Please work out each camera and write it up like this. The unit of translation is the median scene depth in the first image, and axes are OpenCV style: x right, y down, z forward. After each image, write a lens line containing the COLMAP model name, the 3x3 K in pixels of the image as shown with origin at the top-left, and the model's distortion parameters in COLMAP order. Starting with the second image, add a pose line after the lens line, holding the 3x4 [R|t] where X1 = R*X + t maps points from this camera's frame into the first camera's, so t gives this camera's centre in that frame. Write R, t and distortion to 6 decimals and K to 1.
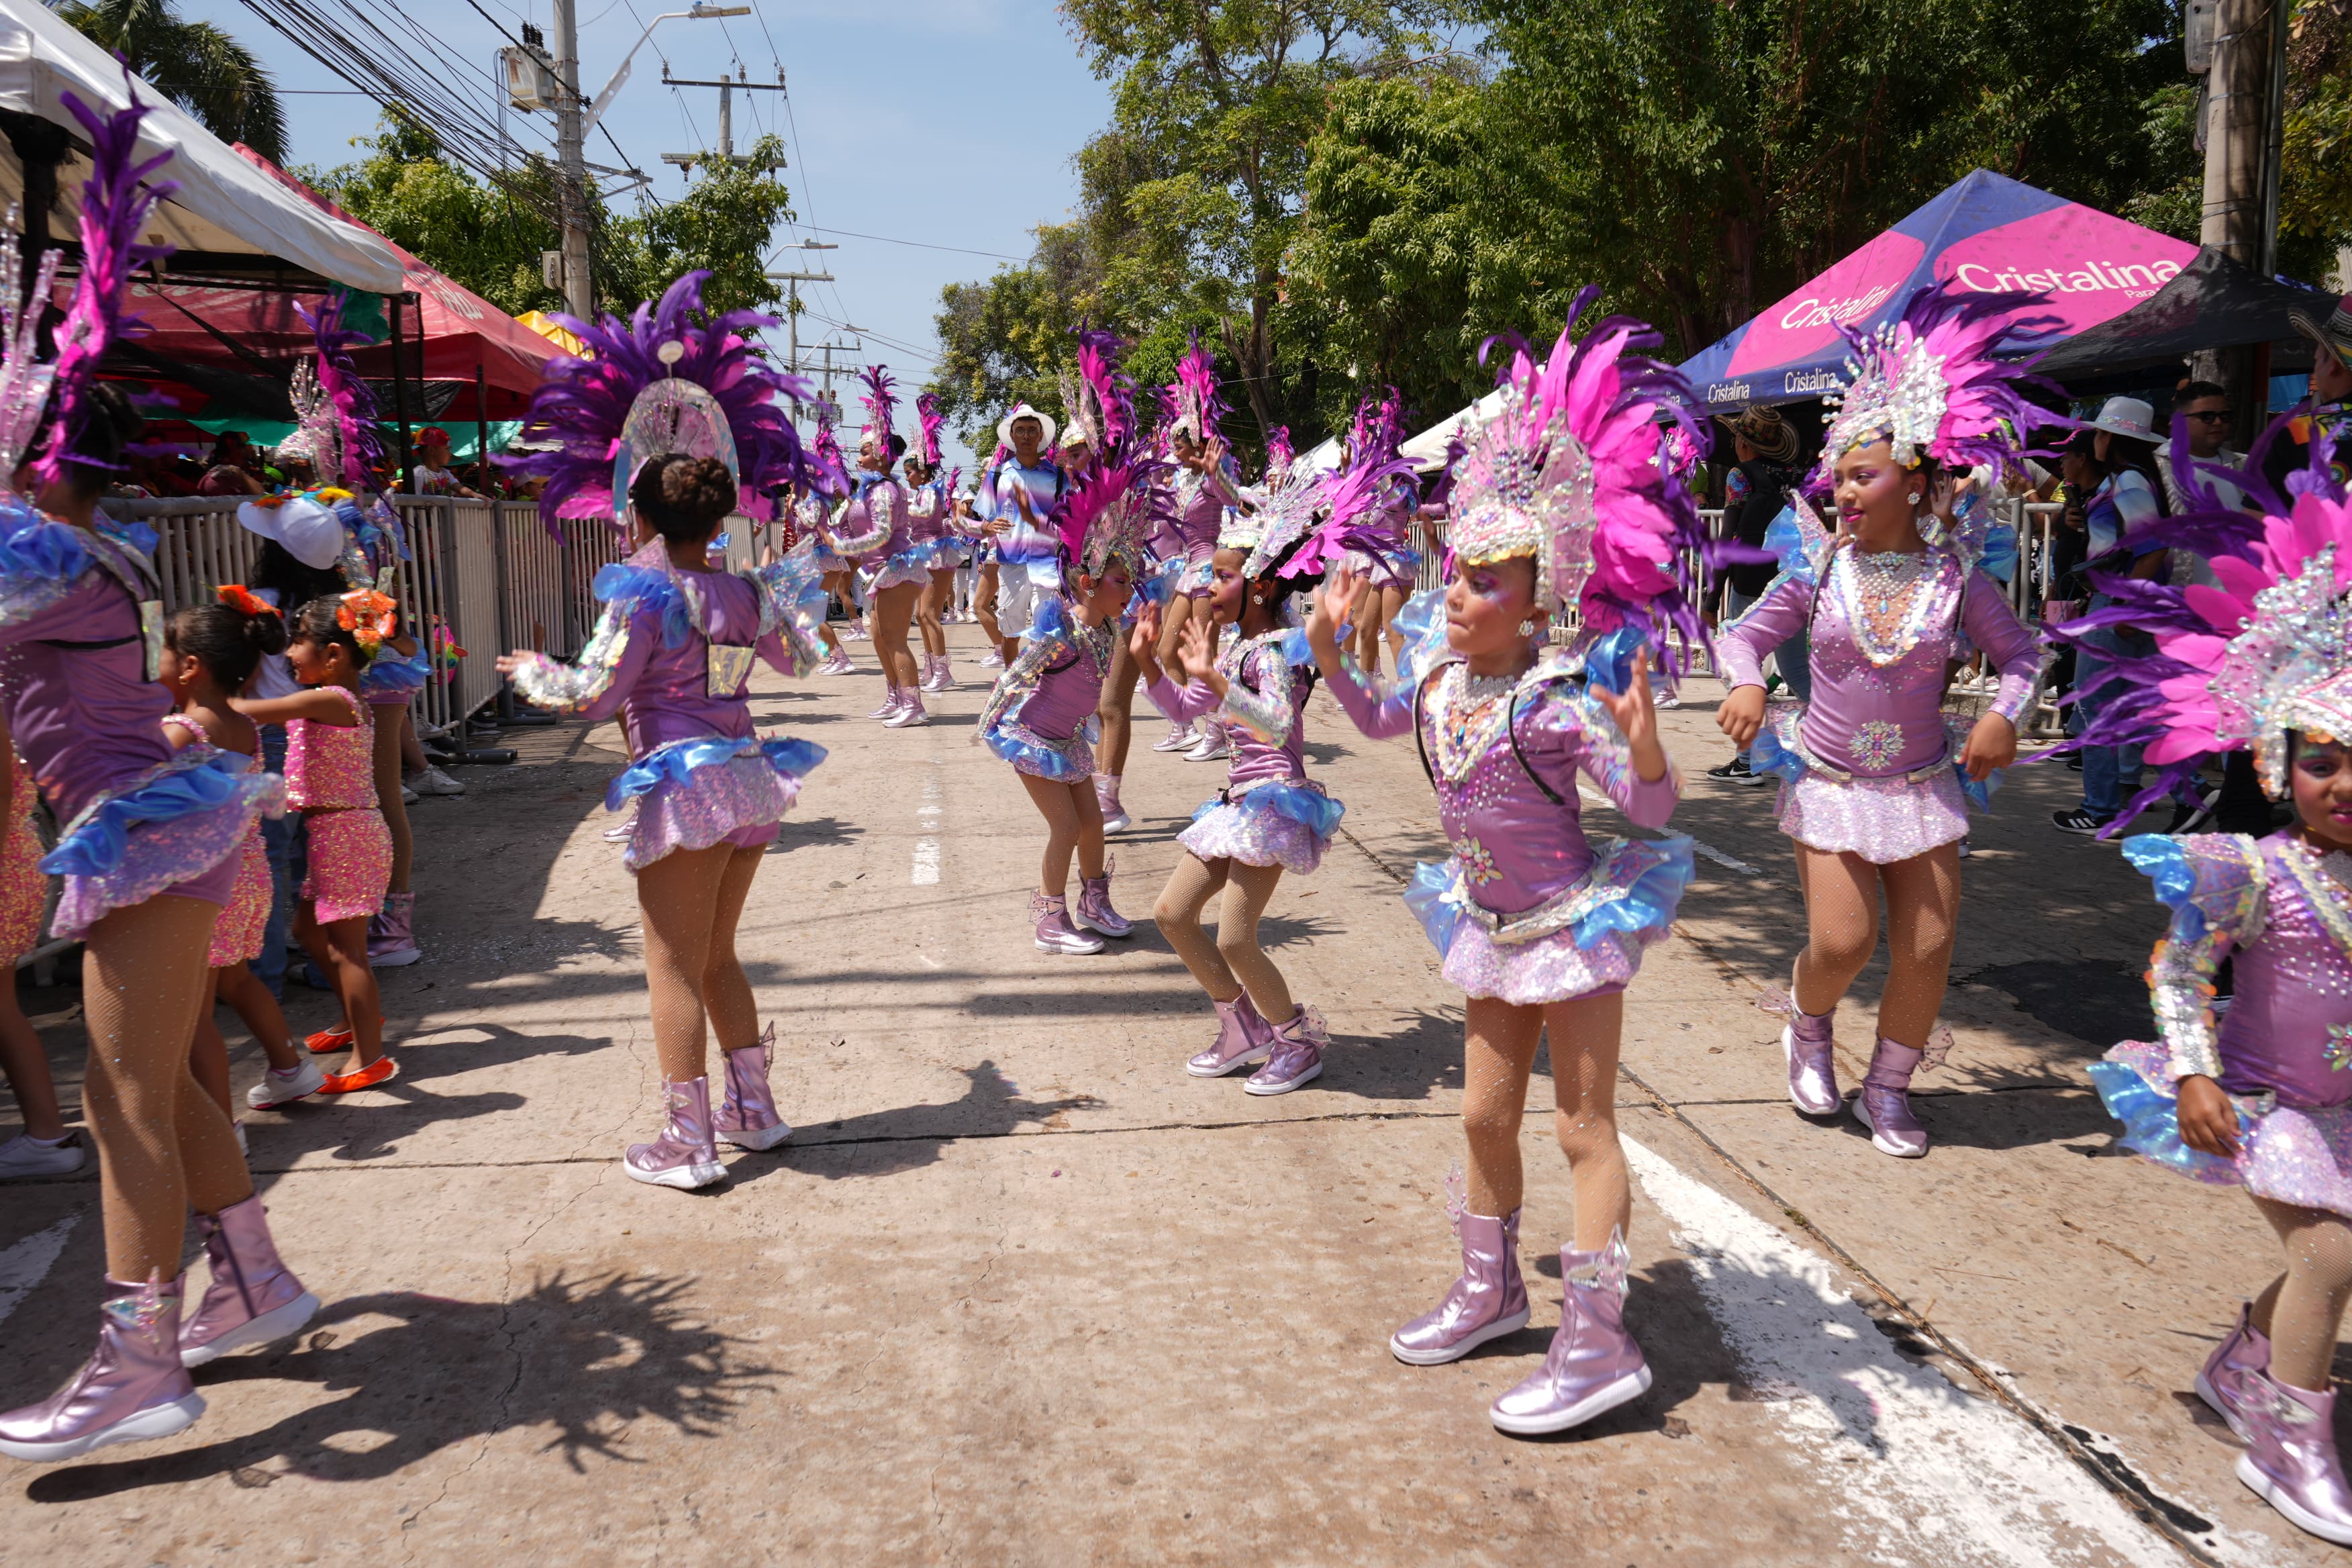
lens RADIAL K [[1829.7, 0, 1176.0], [0, 1829.7, 784.0], [0, 0, 1]] dist [-0.024882, 0.002078]
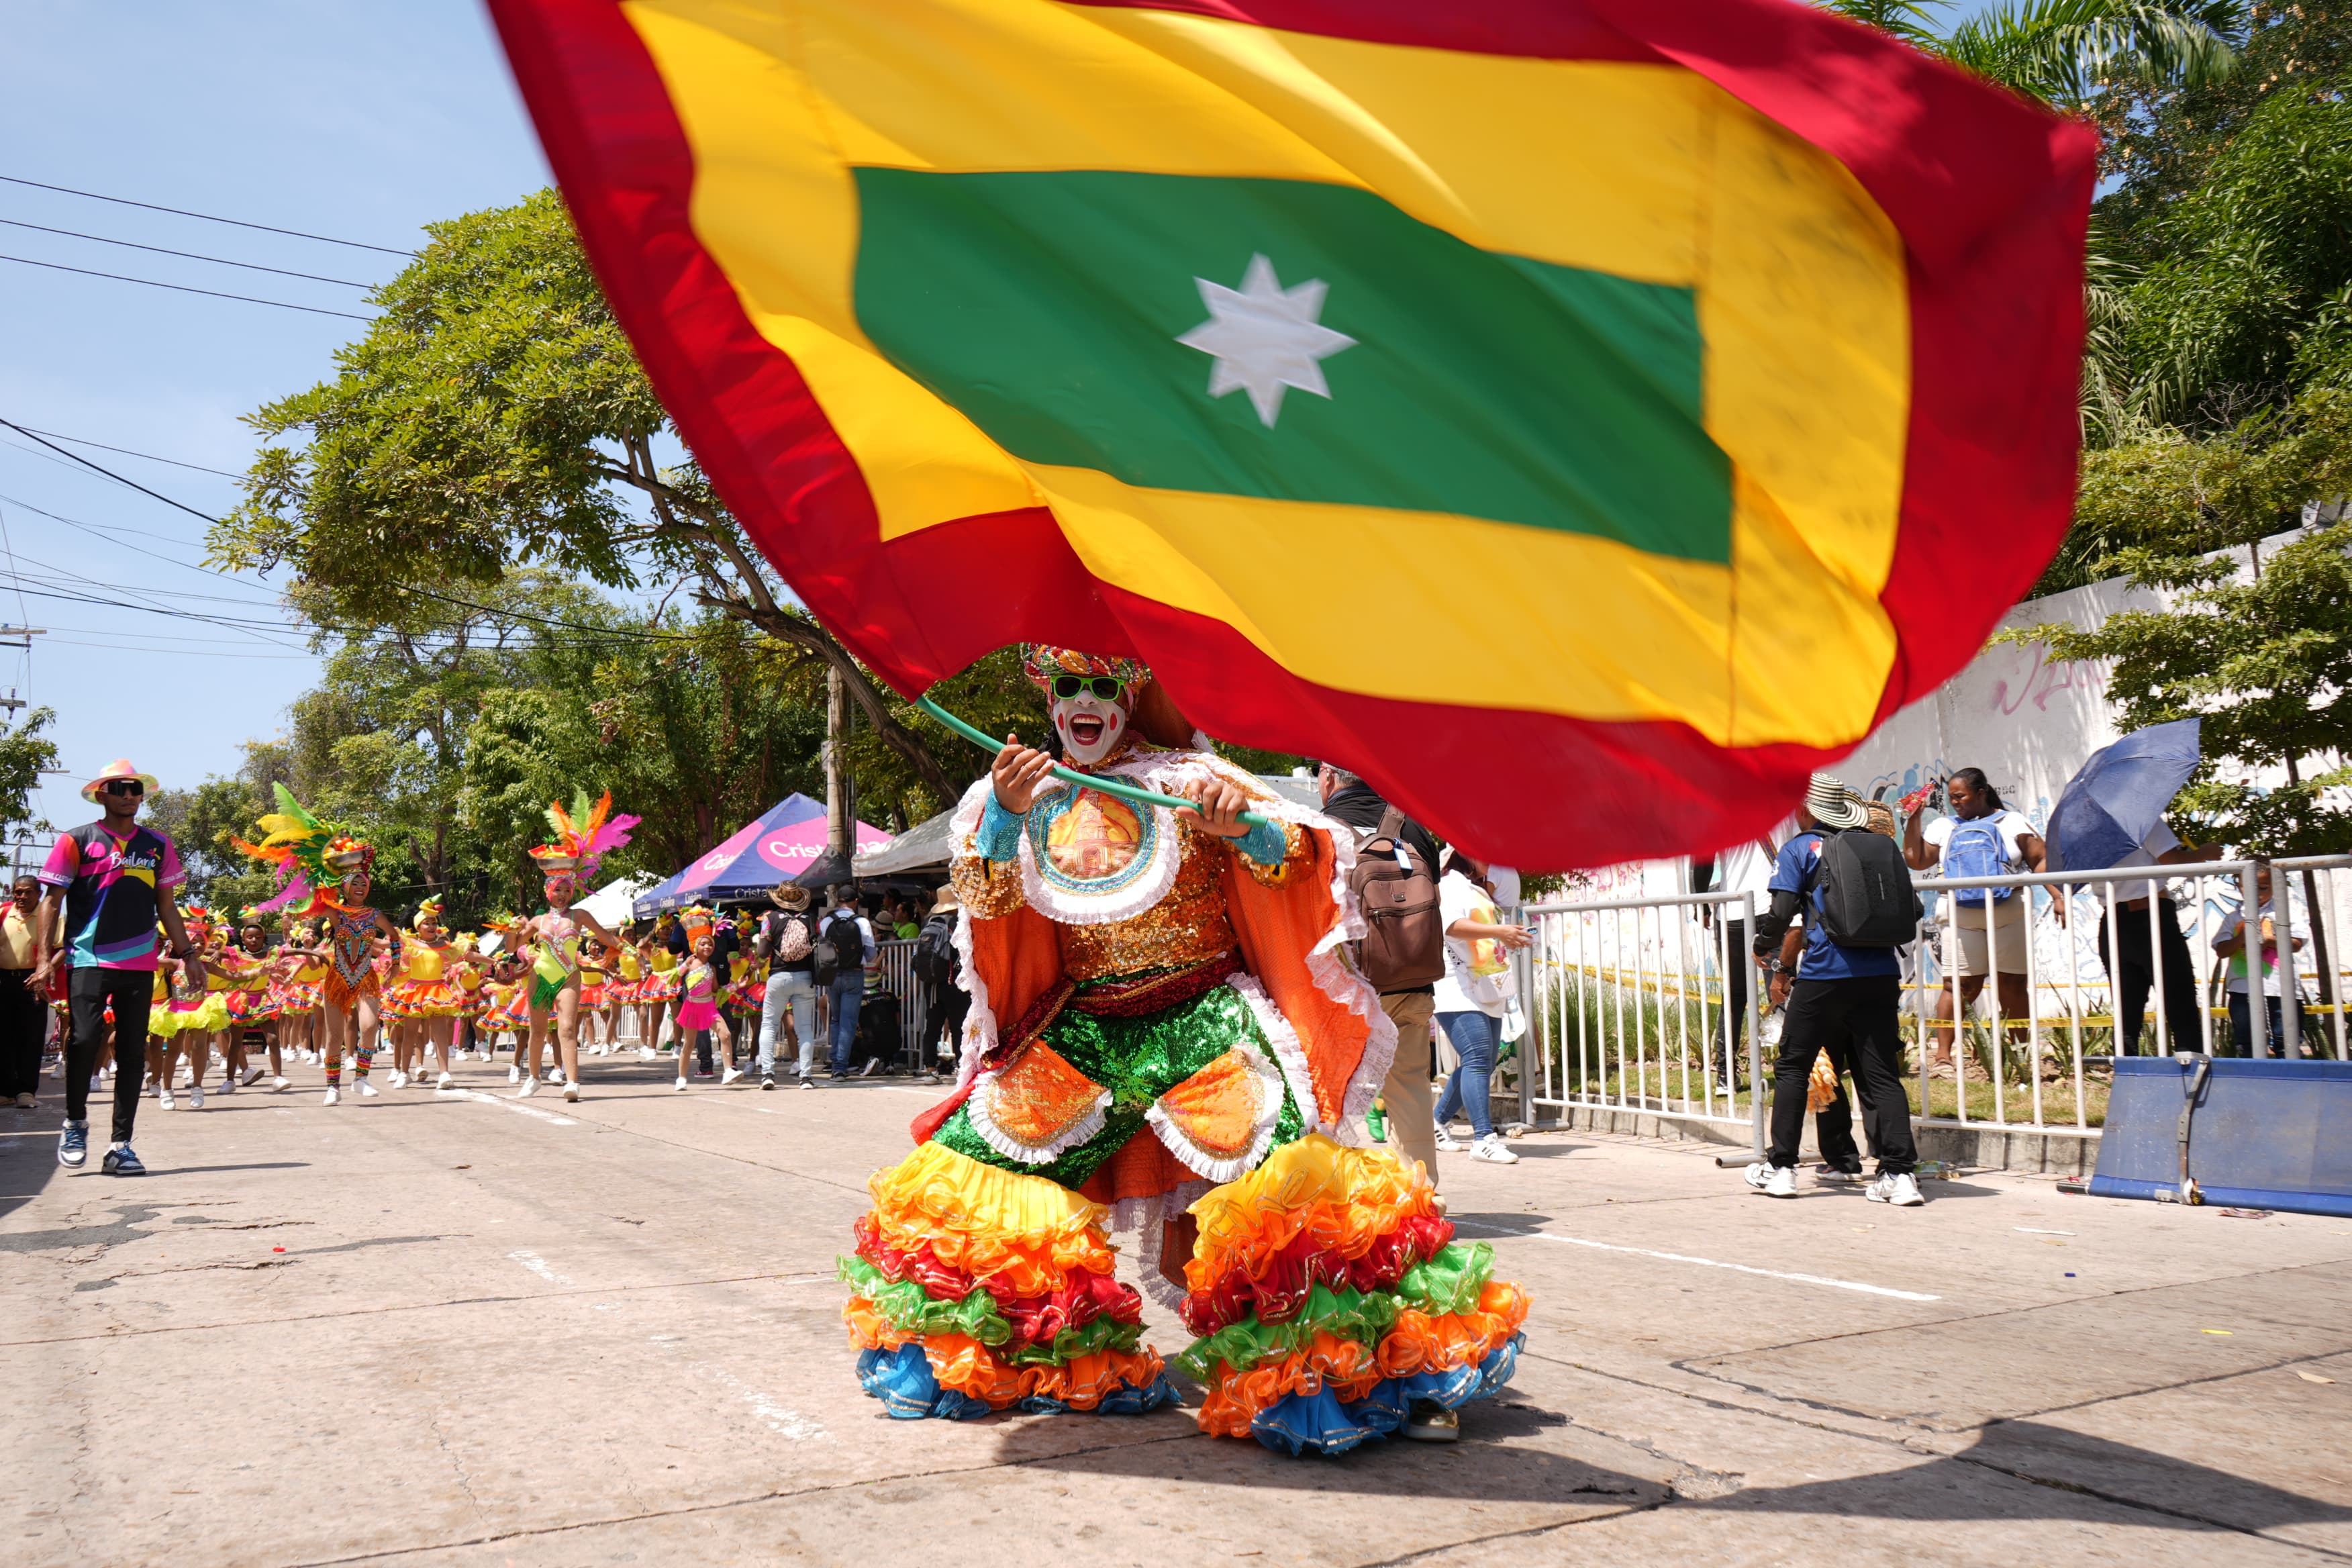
lens RADIAL K [[1829.7, 0, 1176.0], [0, 1829.7, 784.0], [0, 0, 1]] dist [-0.024882, 0.002078]
pose [[0.918372, 0.031303, 0.394477, 0.019518], [0.074369, 0.965451, -0.249748, 0.097461], [-0.388666, 0.258699, 0.884315, -0.499032]]
